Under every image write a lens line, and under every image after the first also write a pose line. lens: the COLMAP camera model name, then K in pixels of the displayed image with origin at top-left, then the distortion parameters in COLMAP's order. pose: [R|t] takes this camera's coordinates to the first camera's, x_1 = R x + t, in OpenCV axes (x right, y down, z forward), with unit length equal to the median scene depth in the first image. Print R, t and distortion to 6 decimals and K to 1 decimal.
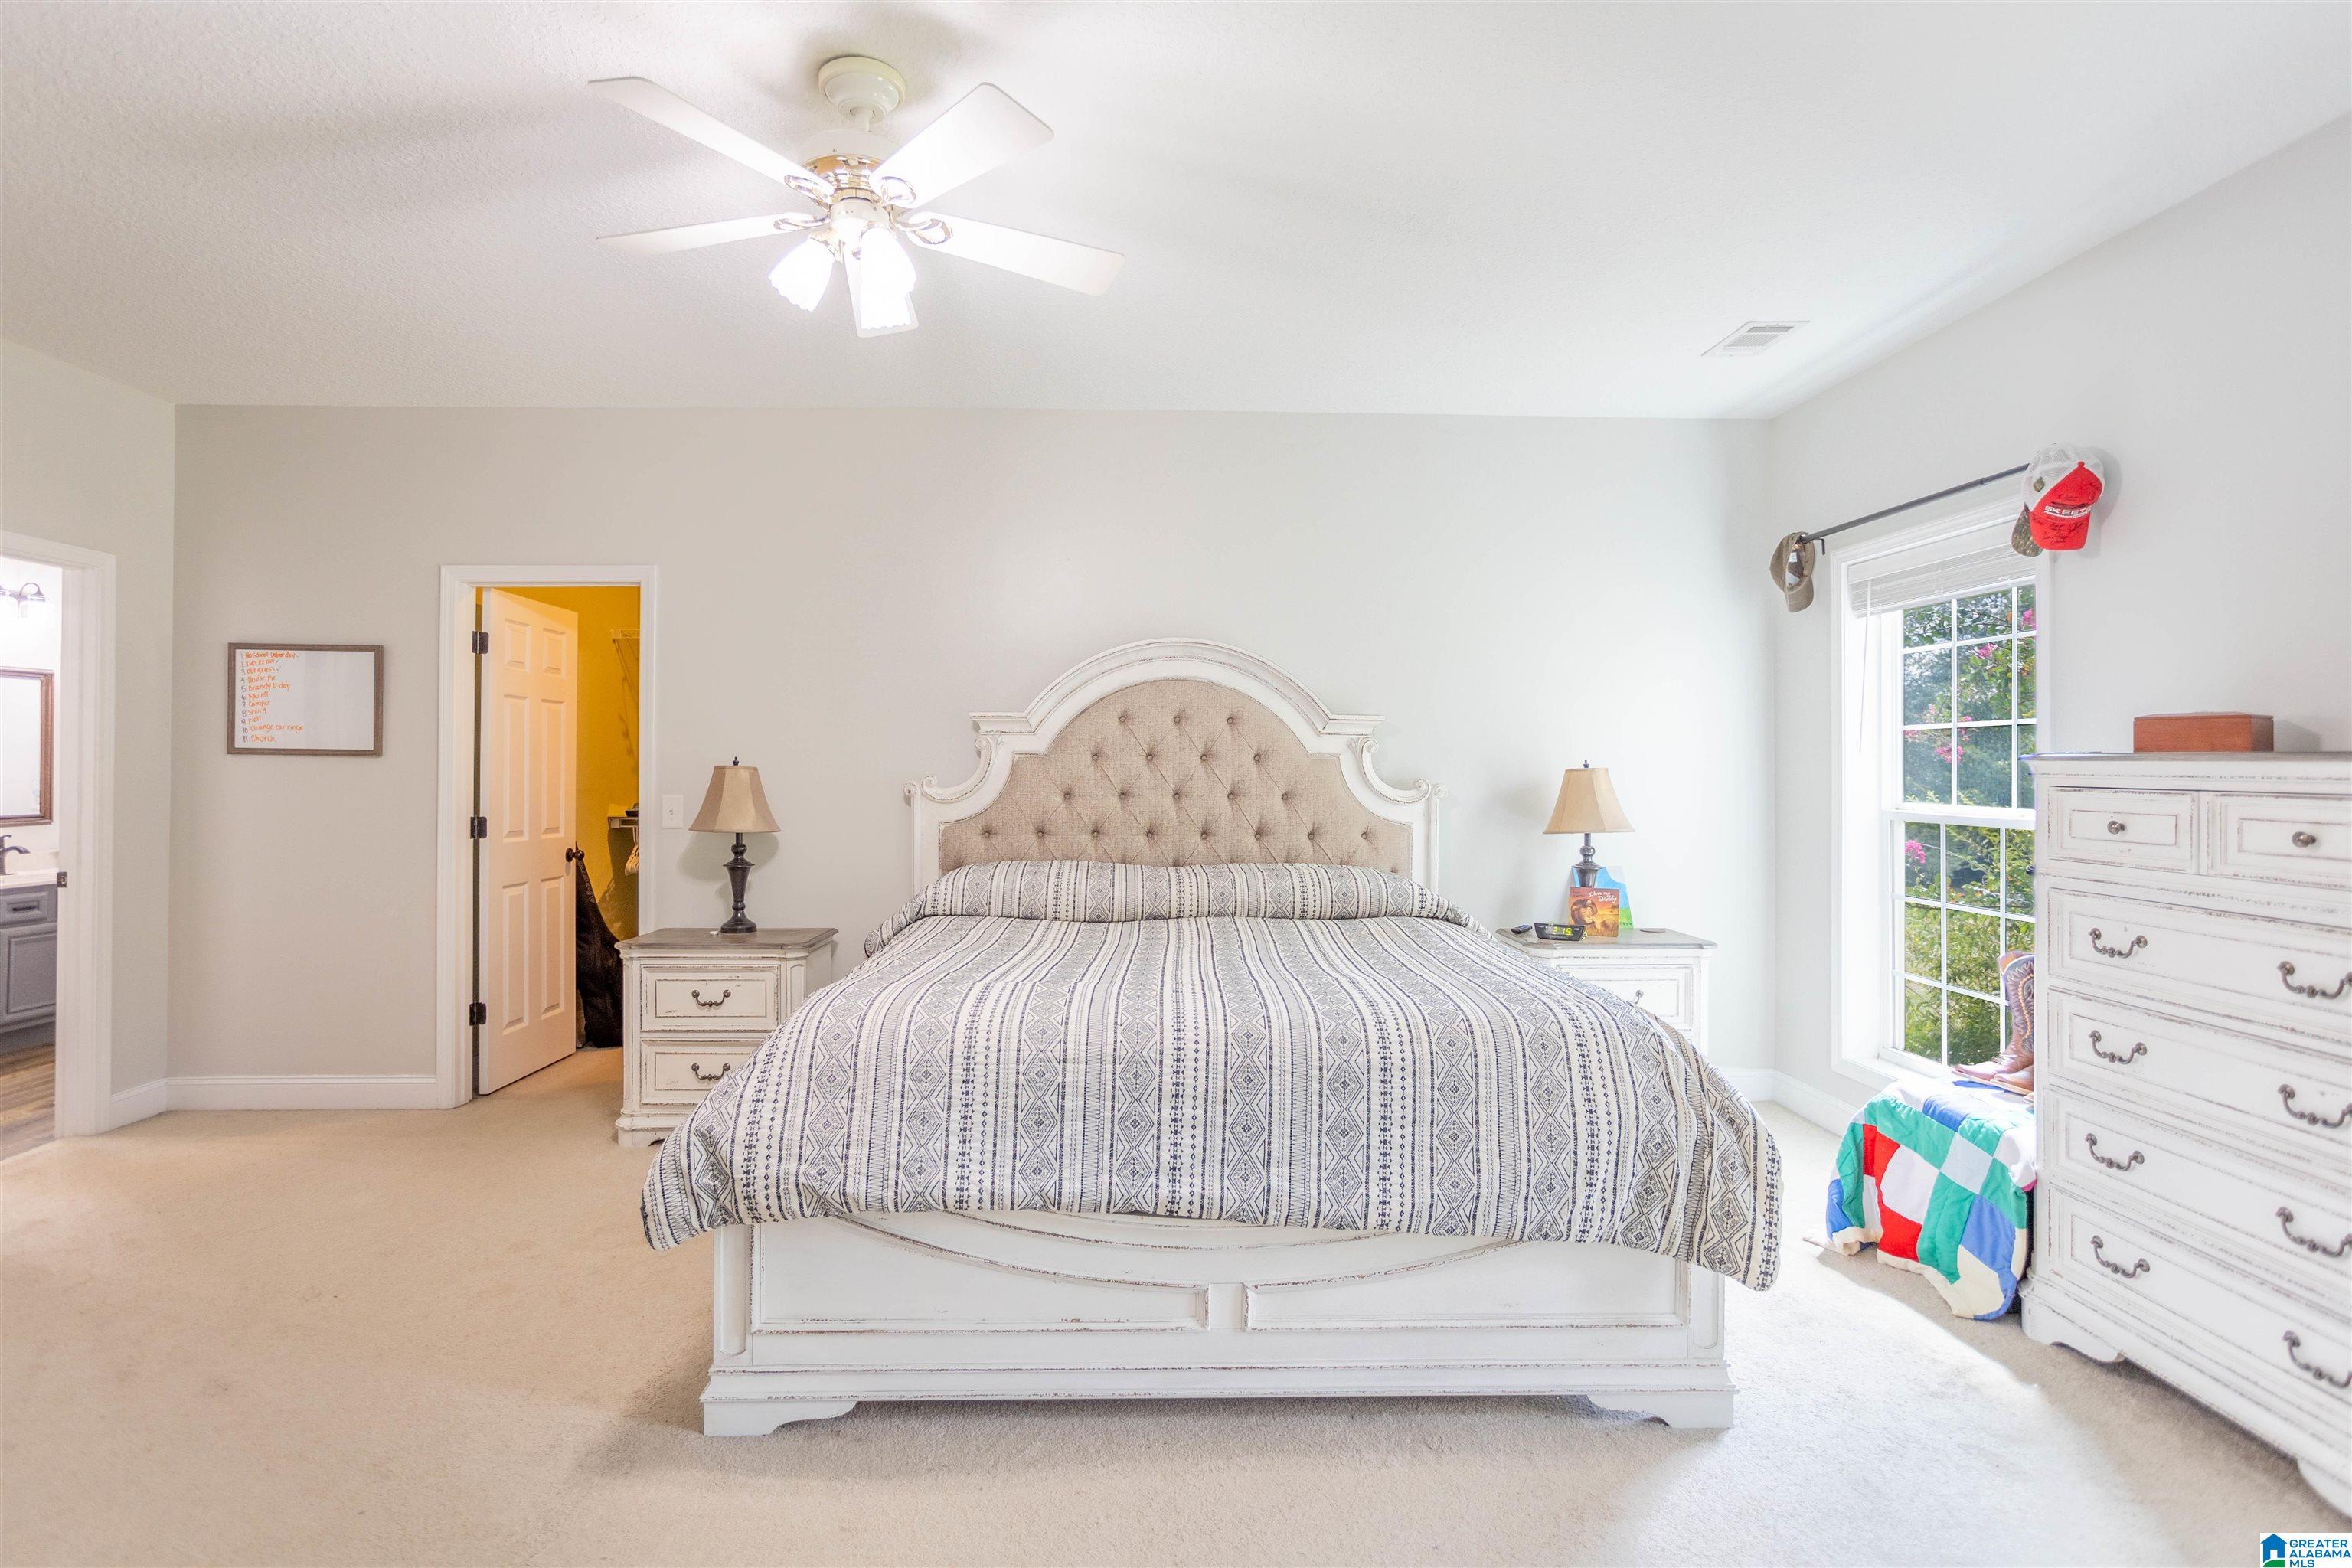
lens RADIAL K [[1167.7, 0, 1160.4], [0, 1167.7, 769.5], [0, 0, 1]] dist [-0.041194, 0.032674]
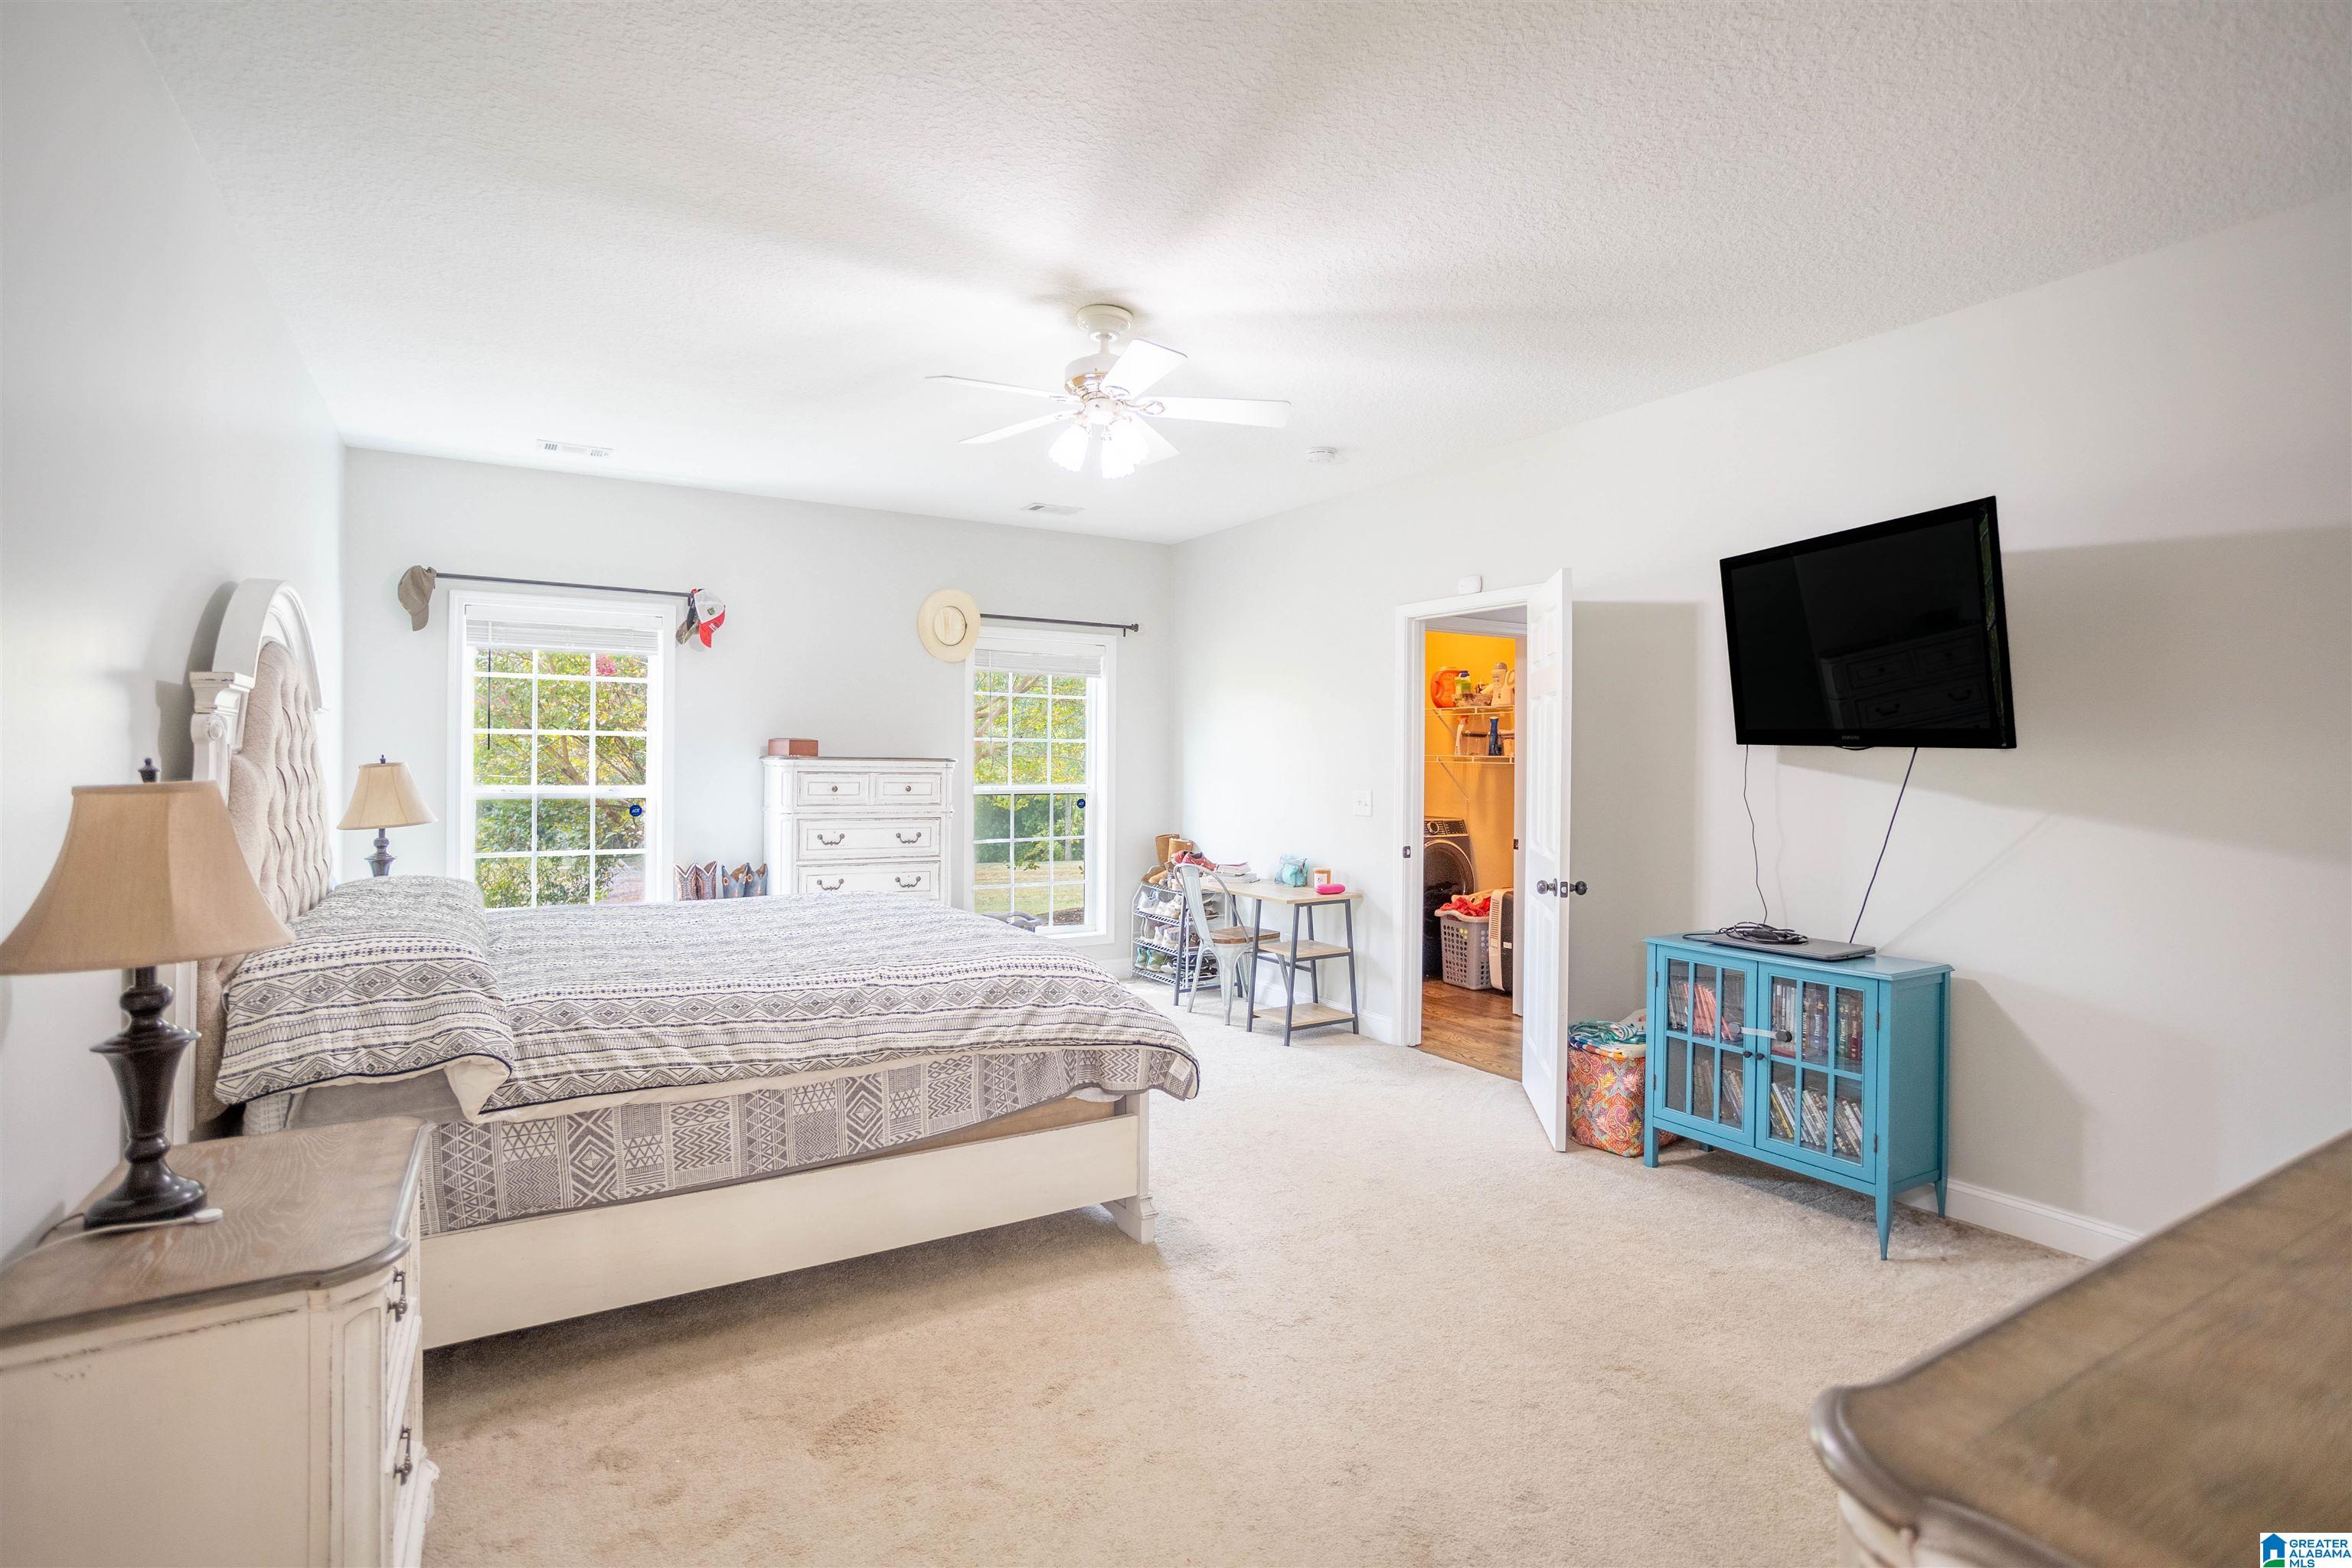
lens RADIAL K [[1167.7, 0, 1160.4], [0, 1167.7, 769.5], [0, 0, 1]] dist [-0.041194, 0.032674]
pose [[-0.508882, -0.014893, 0.860708, -0.820811], [-0.008070, 0.999889, 0.012530, -0.012896], [-0.860799, -0.000570, -0.508946, 0.874982]]
